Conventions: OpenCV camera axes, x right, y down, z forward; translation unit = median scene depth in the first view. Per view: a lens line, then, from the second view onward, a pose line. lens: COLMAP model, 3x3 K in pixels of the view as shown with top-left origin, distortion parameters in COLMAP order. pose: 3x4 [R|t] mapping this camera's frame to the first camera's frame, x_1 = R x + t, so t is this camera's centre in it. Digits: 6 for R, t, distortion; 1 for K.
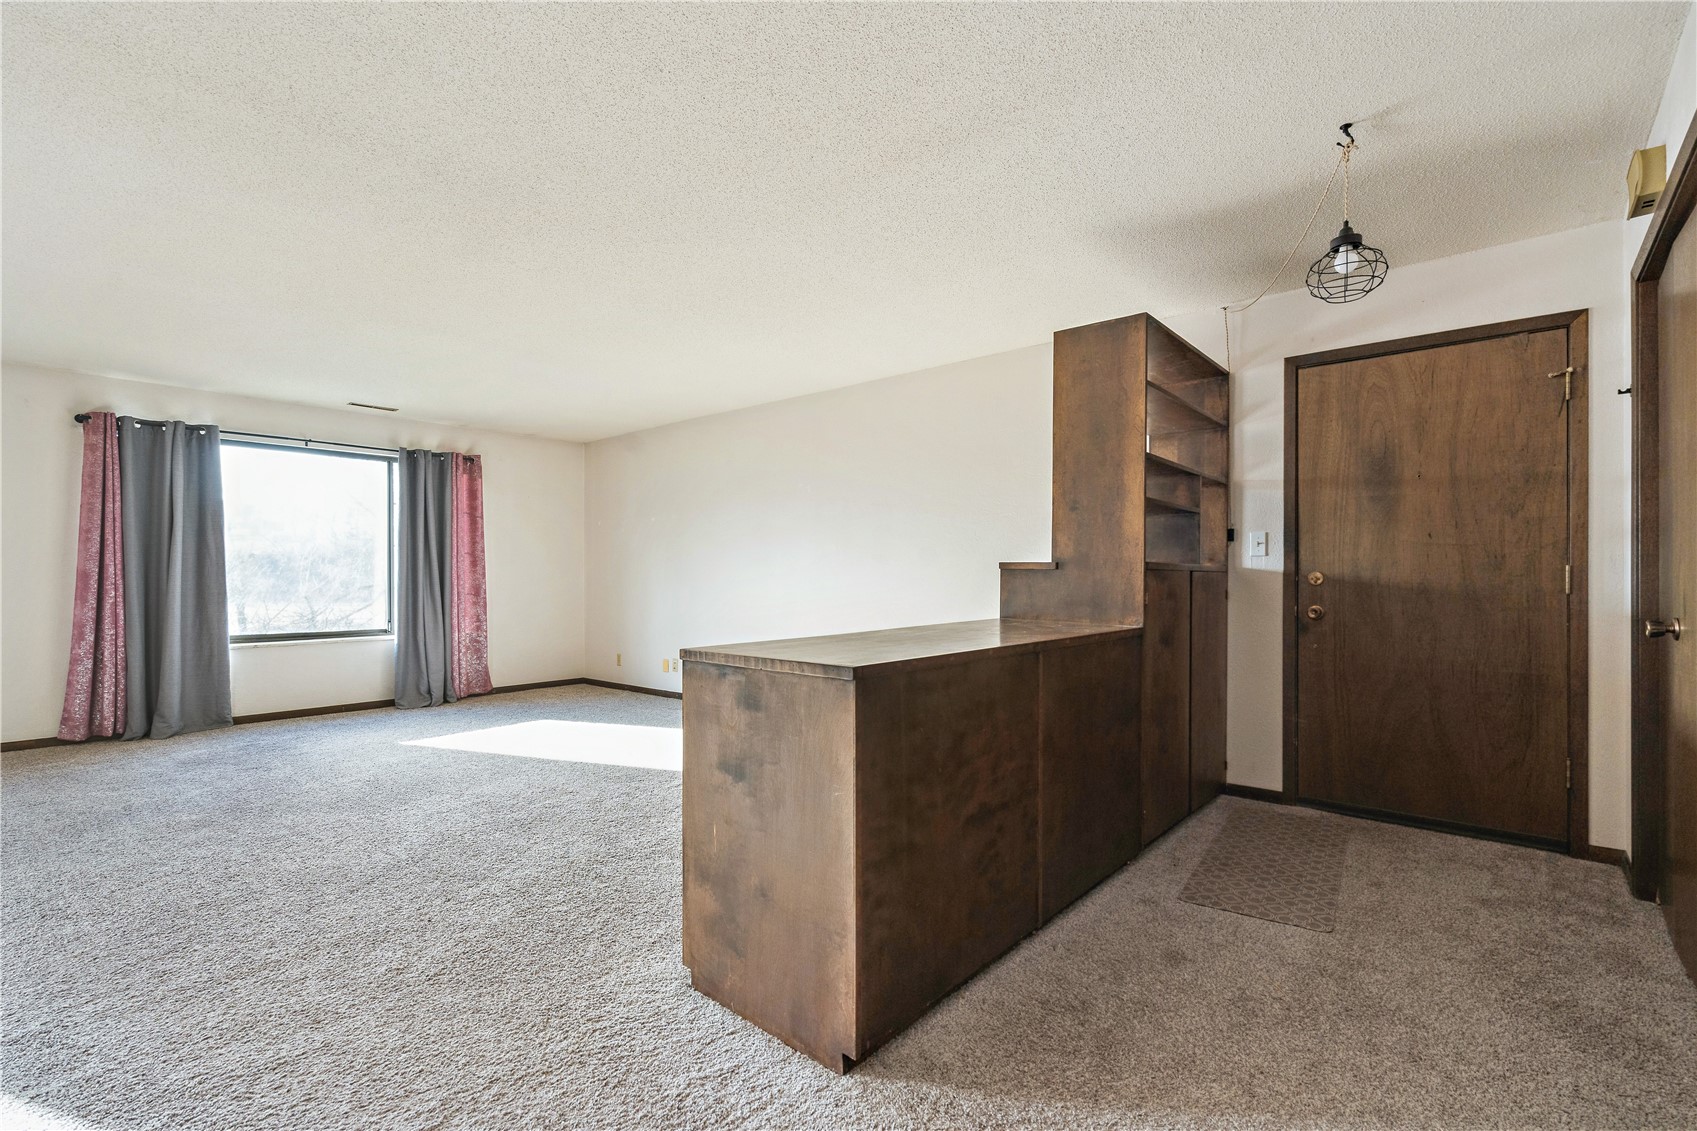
lens RADIAL K [[773.2, 0, 848.6], [0, 773.2, 583.0], [0, 0, 1]] dist [-0.003694, -0.000305]
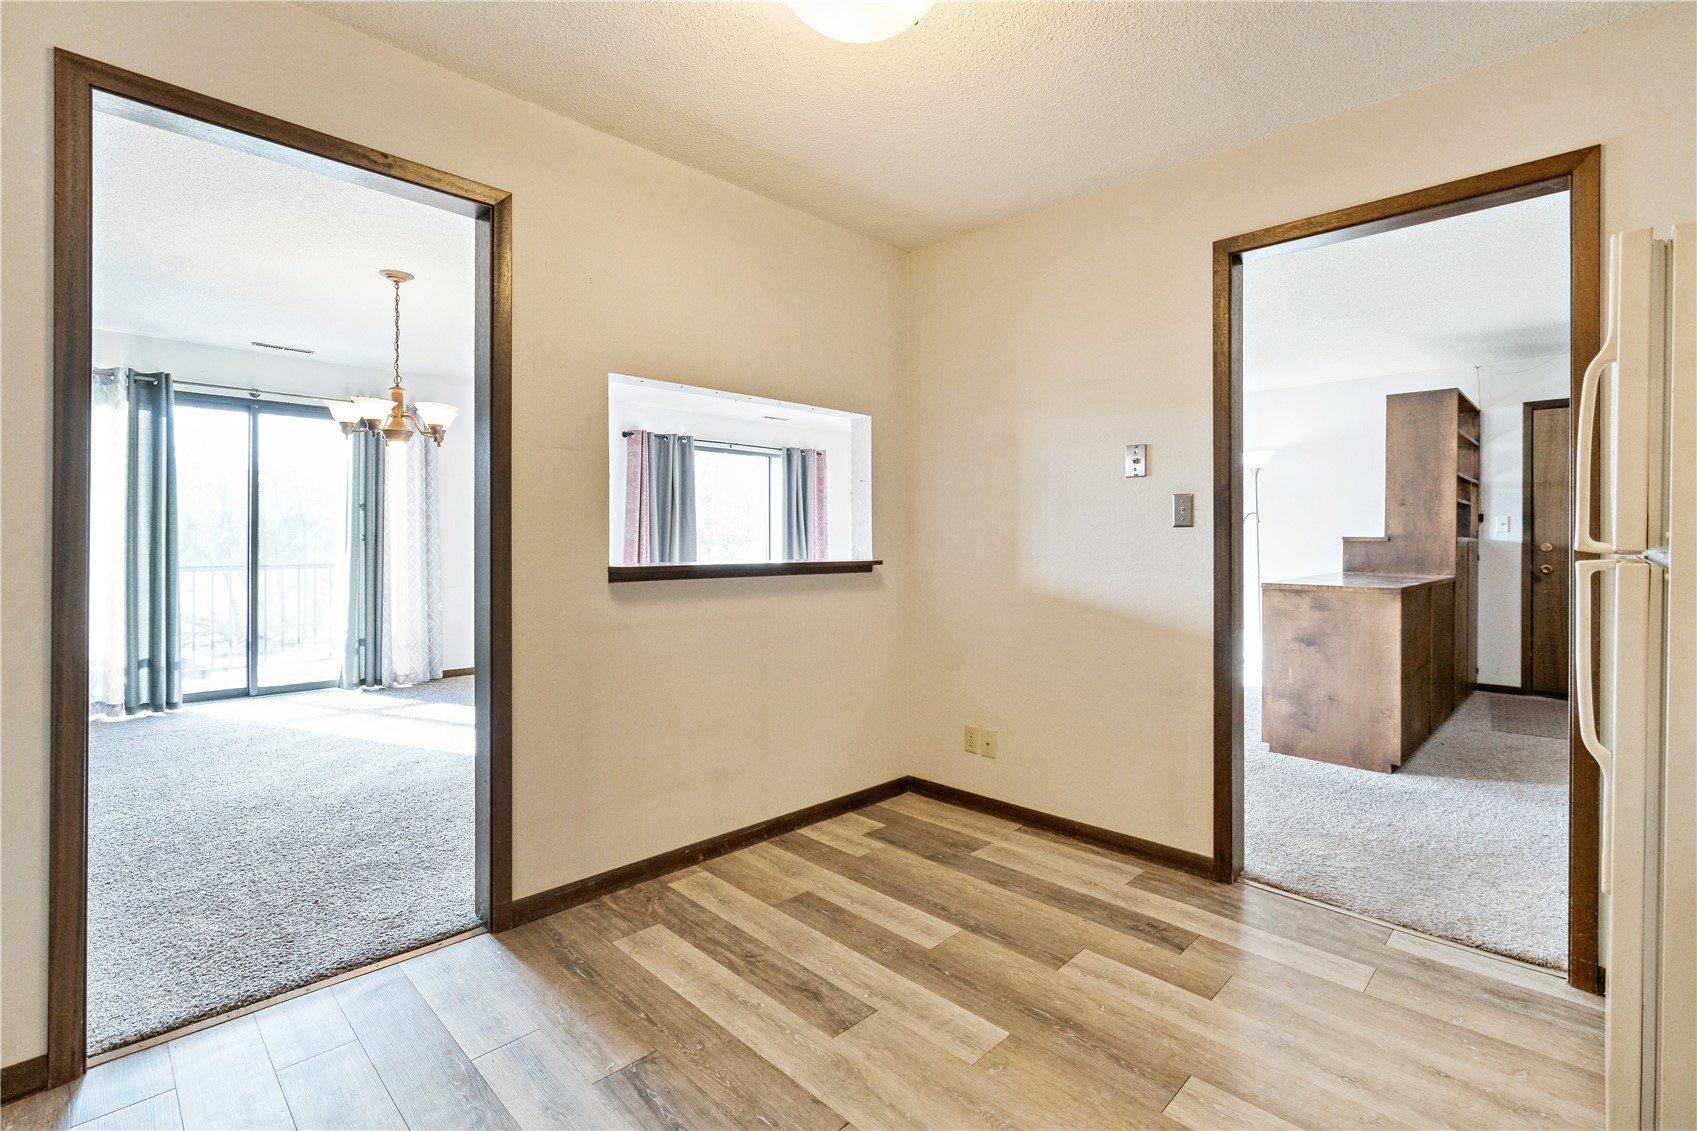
lens RADIAL K [[772.8, 0, 869.5], [0, 772.8, 547.7], [0, 0, 1]] dist [0.000496, -0.000043]
pose [[0.998355, 0.002188, -0.057287, -0.654937], [-0.002167, 0.999998, 0.000425, -0.002449], [0.057288, -0.000300, 0.998358, -0.615266]]
